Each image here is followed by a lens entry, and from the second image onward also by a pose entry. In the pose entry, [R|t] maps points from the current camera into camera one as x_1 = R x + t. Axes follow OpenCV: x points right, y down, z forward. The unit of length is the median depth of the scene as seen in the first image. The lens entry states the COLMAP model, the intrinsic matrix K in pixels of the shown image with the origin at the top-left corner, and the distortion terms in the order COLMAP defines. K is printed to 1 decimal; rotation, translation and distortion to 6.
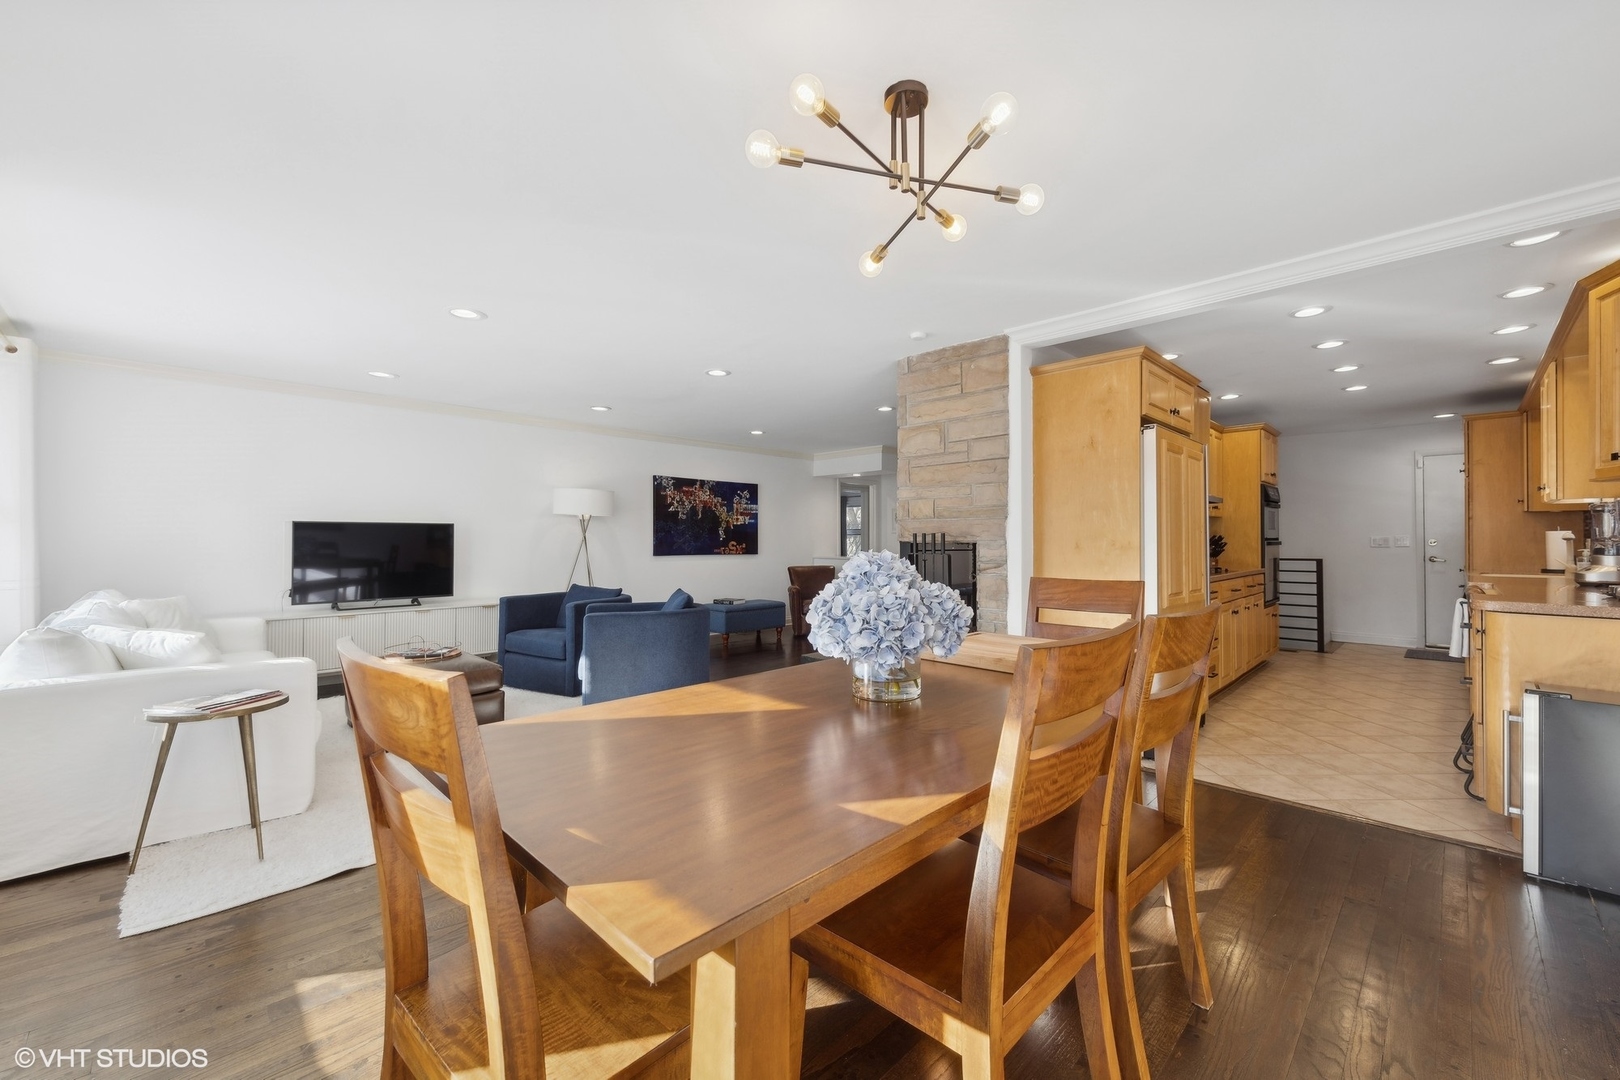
lens RADIAL K [[654.4, 0, 810.0], [0, 654.4, 540.0], [0, 0, 1]] dist [0.001051, 0.000143]
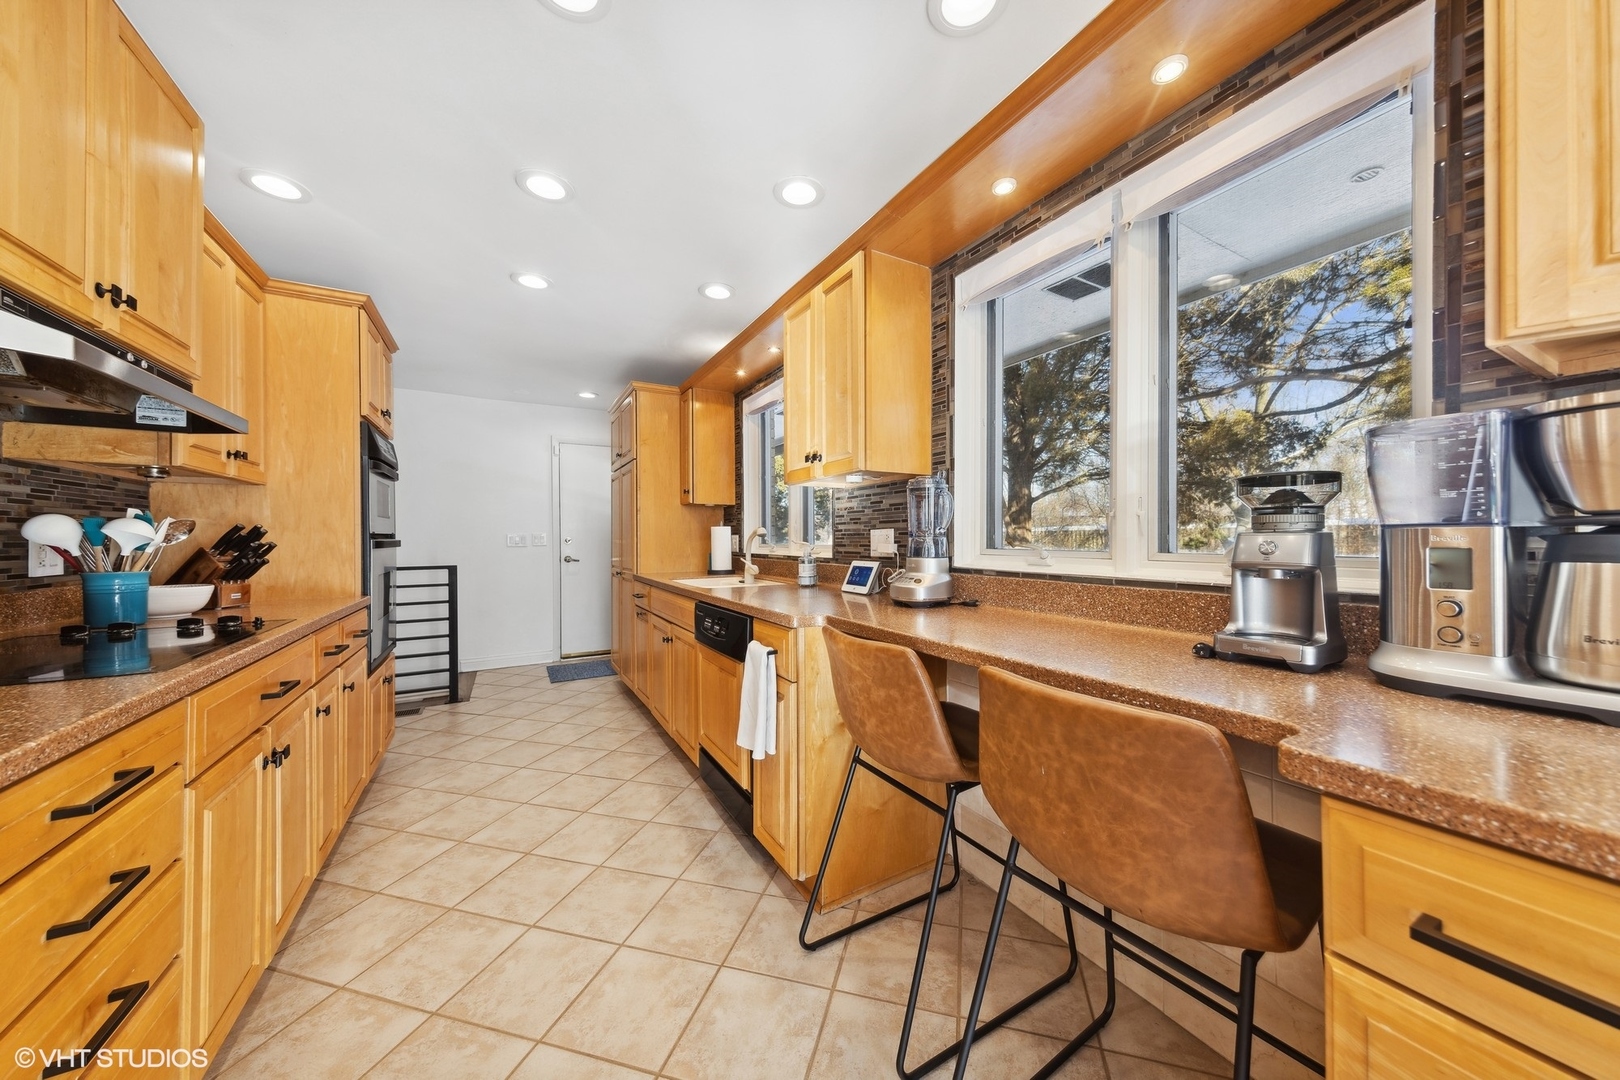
lens RADIAL K [[543.2, 0, 810.0], [0, 543.2, 540.0], [0, 0, 1]] dist [0.000221, 0.000004]
pose [[0.272683, -0.004726, 0.962092, 0.377952], [0.005888, 0.999977, 0.003243, 0.002701], [-0.962086, 0.004780, 0.272704, 0.548631]]
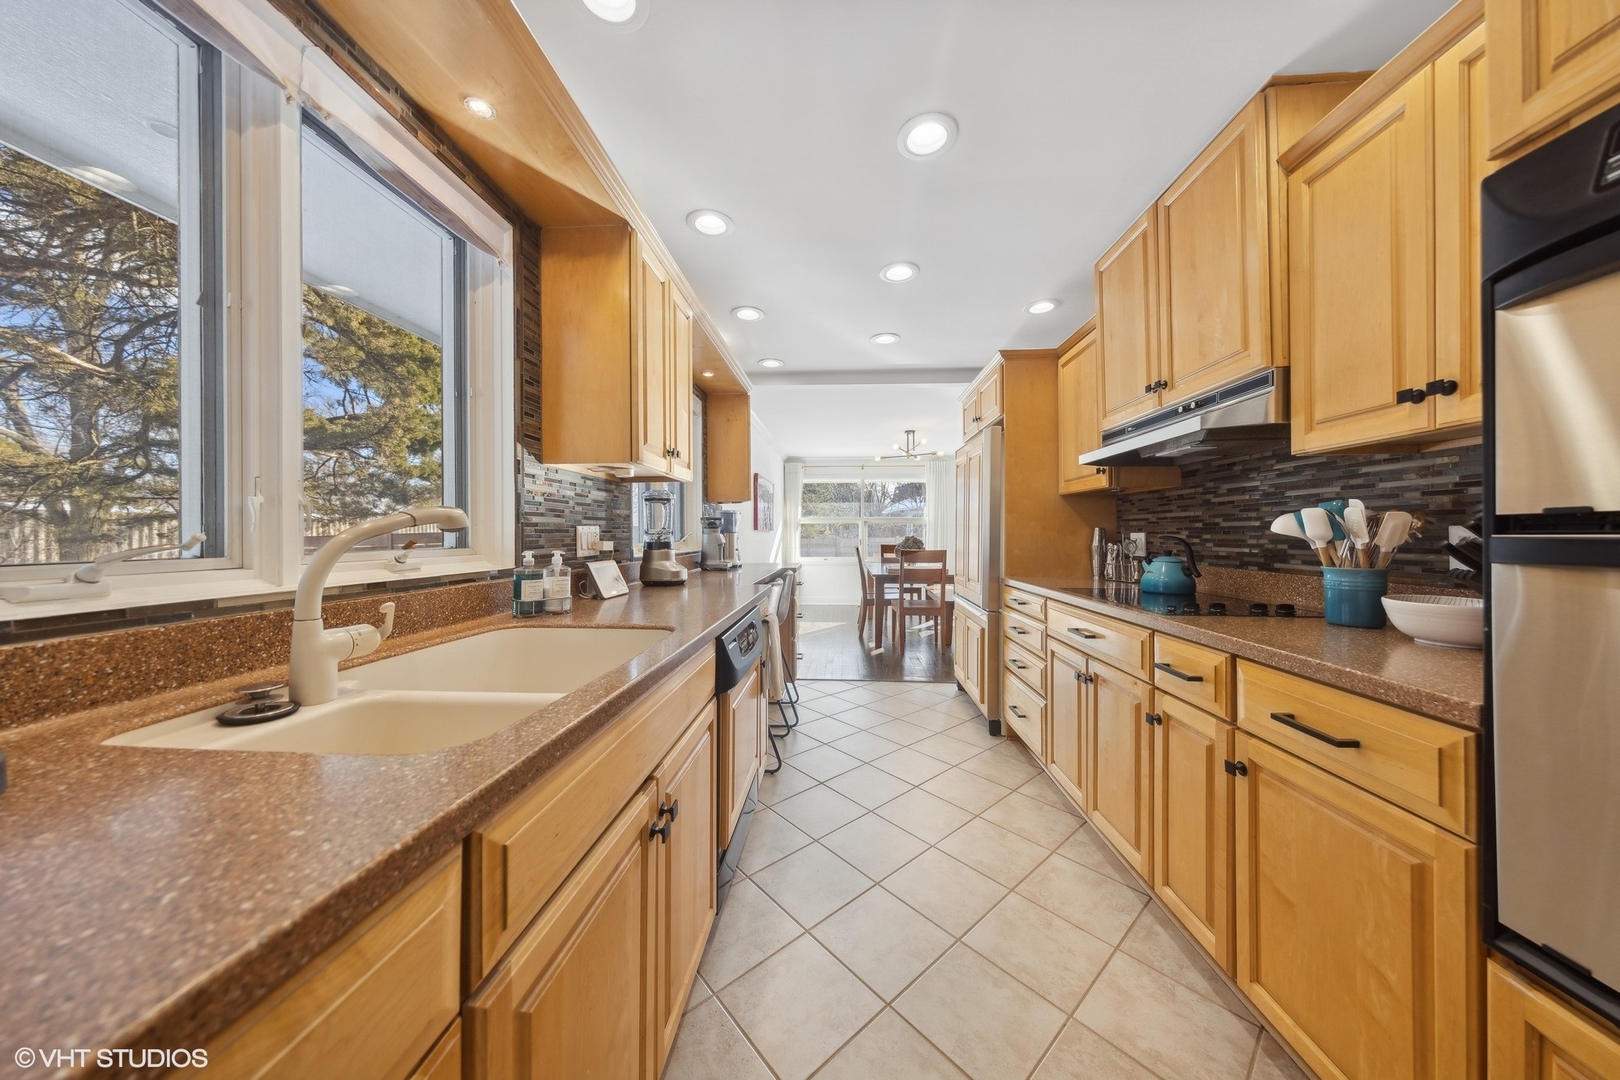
lens RADIAL K [[507.7, 0, 810.0], [0, 507.7, 540.0], [0, 0, 1]] dist [0.000541, 0.000029]
pose [[-0.756452, 0.003639, -0.654040, 0.822267], [-0.000638, 0.999980, 0.006302, 0.003278], [0.654049, 0.005185, -0.756434, 0.910096]]
